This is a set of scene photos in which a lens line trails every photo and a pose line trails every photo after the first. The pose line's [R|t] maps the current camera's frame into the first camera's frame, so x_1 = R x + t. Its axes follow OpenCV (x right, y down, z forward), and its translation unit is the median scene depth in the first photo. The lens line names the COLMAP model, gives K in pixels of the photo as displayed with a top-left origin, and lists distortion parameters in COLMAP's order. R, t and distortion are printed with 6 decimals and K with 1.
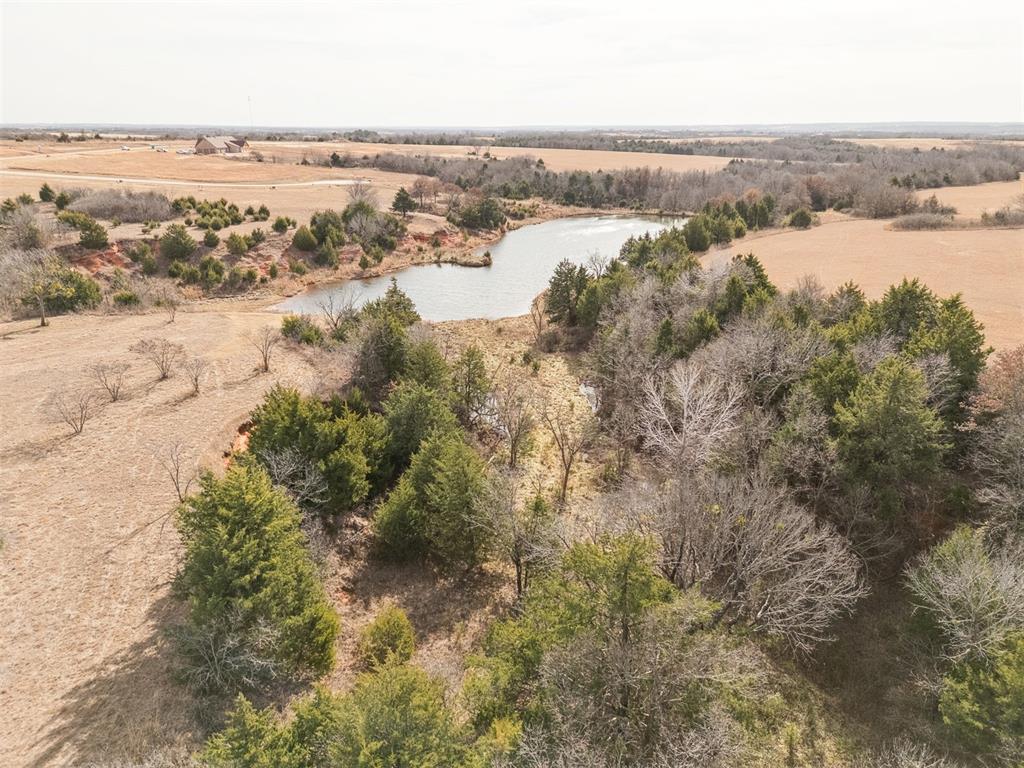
lens RADIAL K [[729.8, 0, 525.5], [0, 729.8, 383.7], [0, 0, 1]] dist [0.061202, -0.047033]
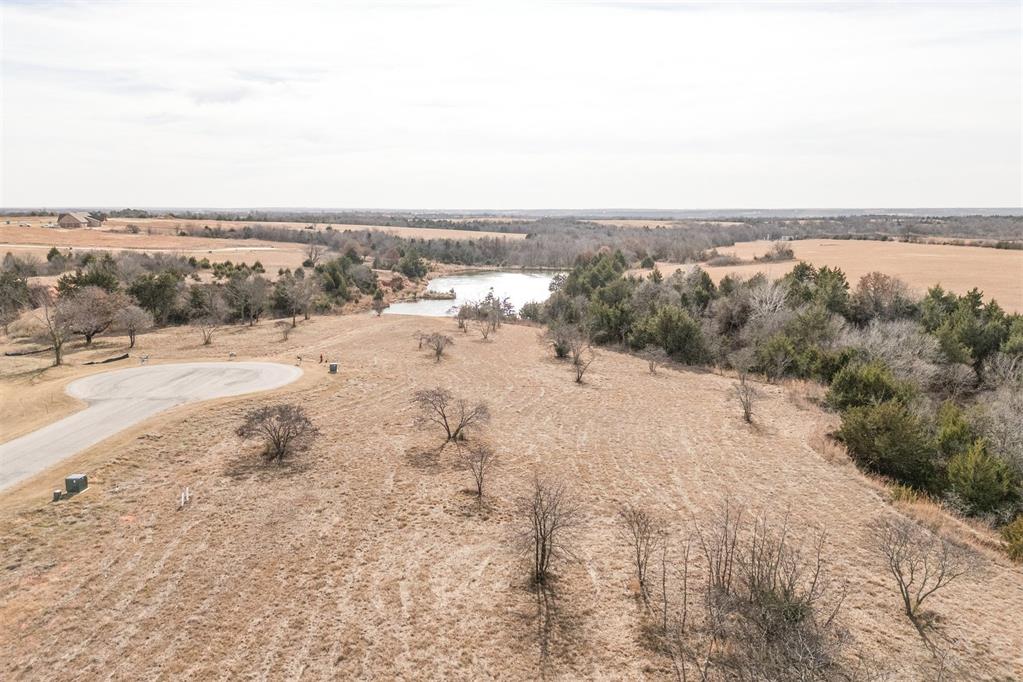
lens RADIAL K [[725.5, 0, 511.7], [0, 725.5, 335.9], [0, 0, 1]] dist [0.079875, -0.066545]
pose [[0.948485, -0.050269, 0.312810, -0.230413], [0.101024, 0.983780, -0.148226, 0.071900], [-0.300285, 0.172191, 0.938179, -0.175433]]
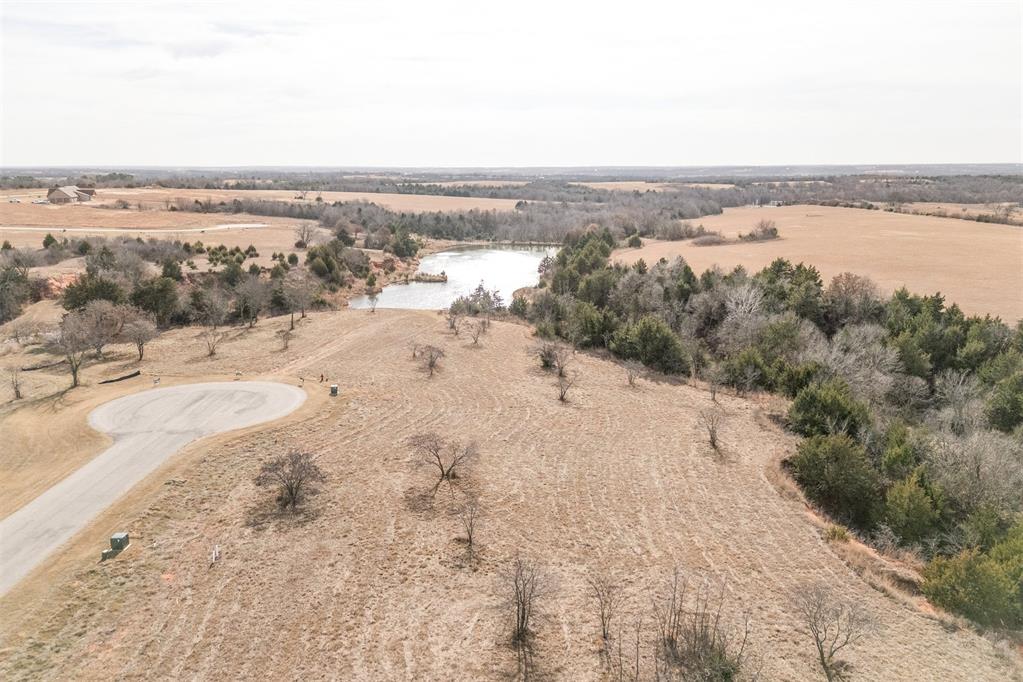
lens RADIAL K [[723.3, 0, 511.1], [0, 723.3, 337.0], [0, 0, 1]] dist [0.079026, -0.064470]
pose [[0.944620, -0.074988, 0.319484, -0.233595], [0.109049, 0.989947, -0.090070, 0.049722], [-0.309518, 0.119921, 0.943301, -0.198142]]
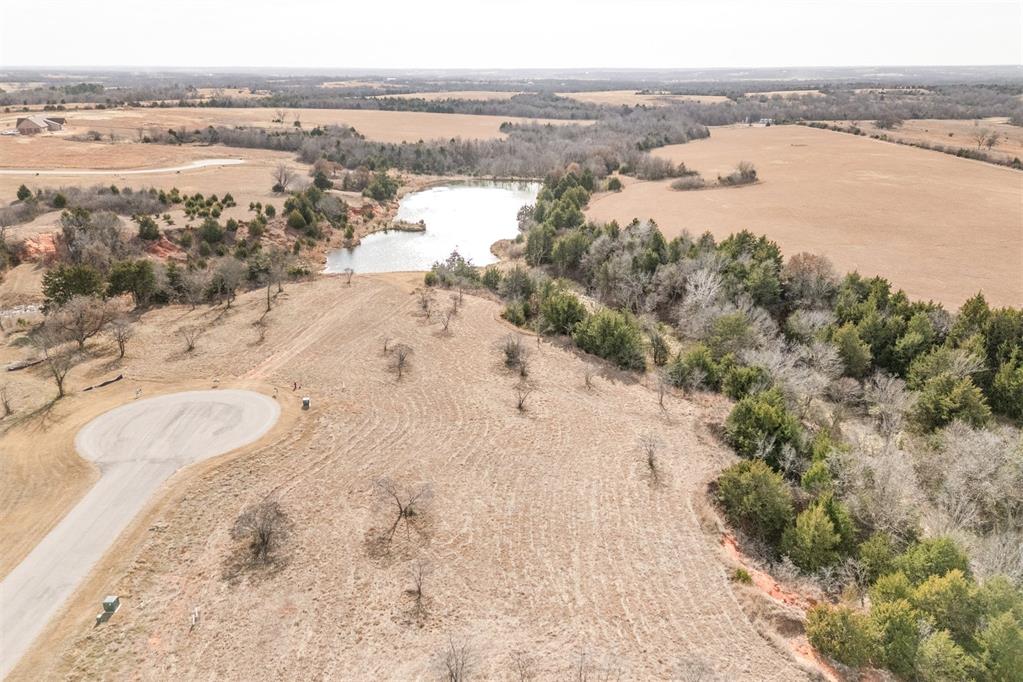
lens RADIAL K [[723.3, 0, 511.1], [0, 723.3, 337.0], [0, 0, 1]] dist [0.079026, -0.064470]
pose [[0.939581, -0.118342, 0.321222, -0.223511], [0.113494, 0.992962, 0.033848, 0.008368], [-0.322967, 0.004654, 0.946399, -0.222664]]
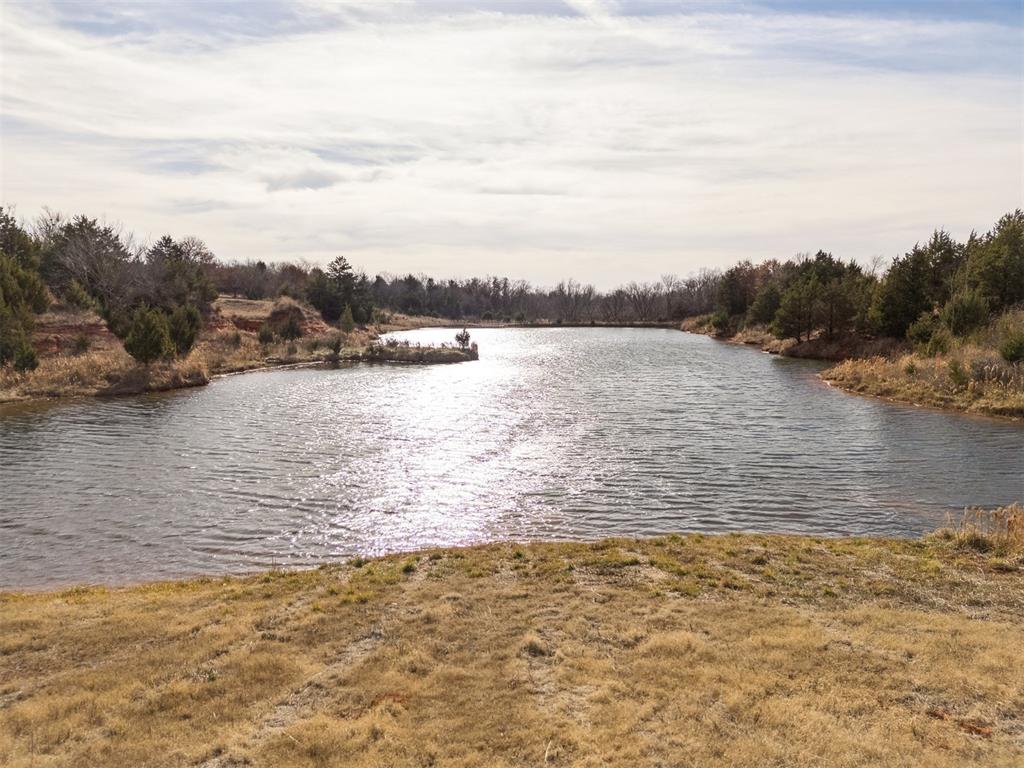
lens RADIAL K [[723.2, 0, 508.0], [0, 723.2, 385.3], [0, 0, 1]] dist [0.079539, -0.064327]
pose [[0.922881, -0.033969, 0.383585, -0.113223], [0.119747, 0.972033, -0.202023, -0.041718], [-0.365994, 0.232376, 0.901138, 0.393276]]
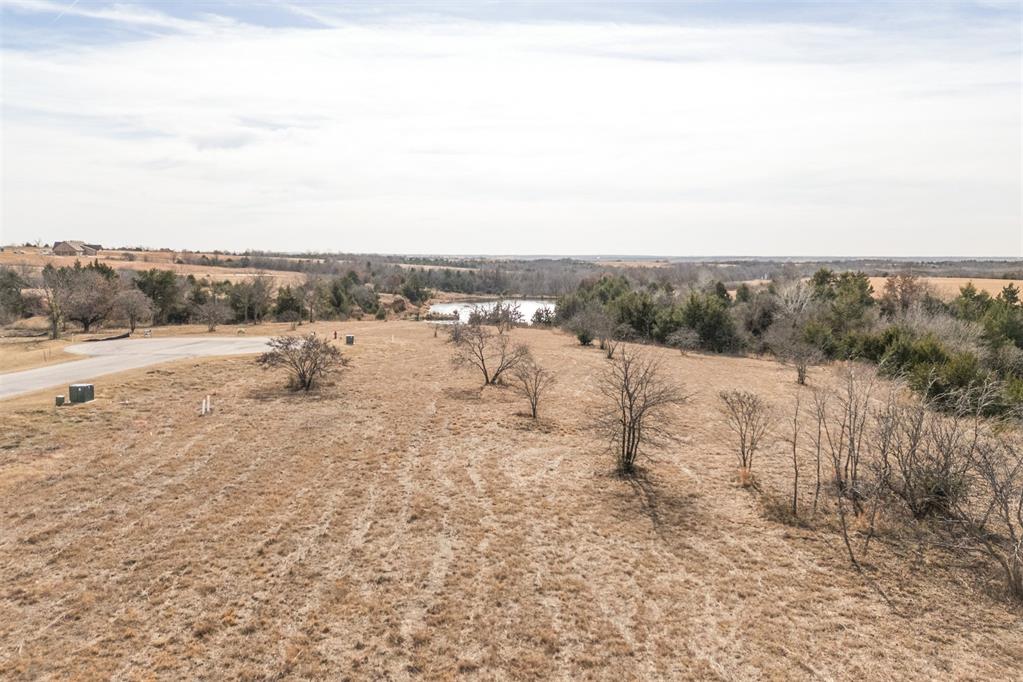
lens RADIAL K [[727.7, 0, 510.0], [0, 727.7, 340.8], [0, 0, 1]] dist [0.092065, -0.081980]
pose [[0.946707, -0.027074, 0.320957, -0.238139], [0.096281, 0.974688, -0.201774, 0.093918], [-0.307370, 0.221923, 0.925351, -0.152650]]
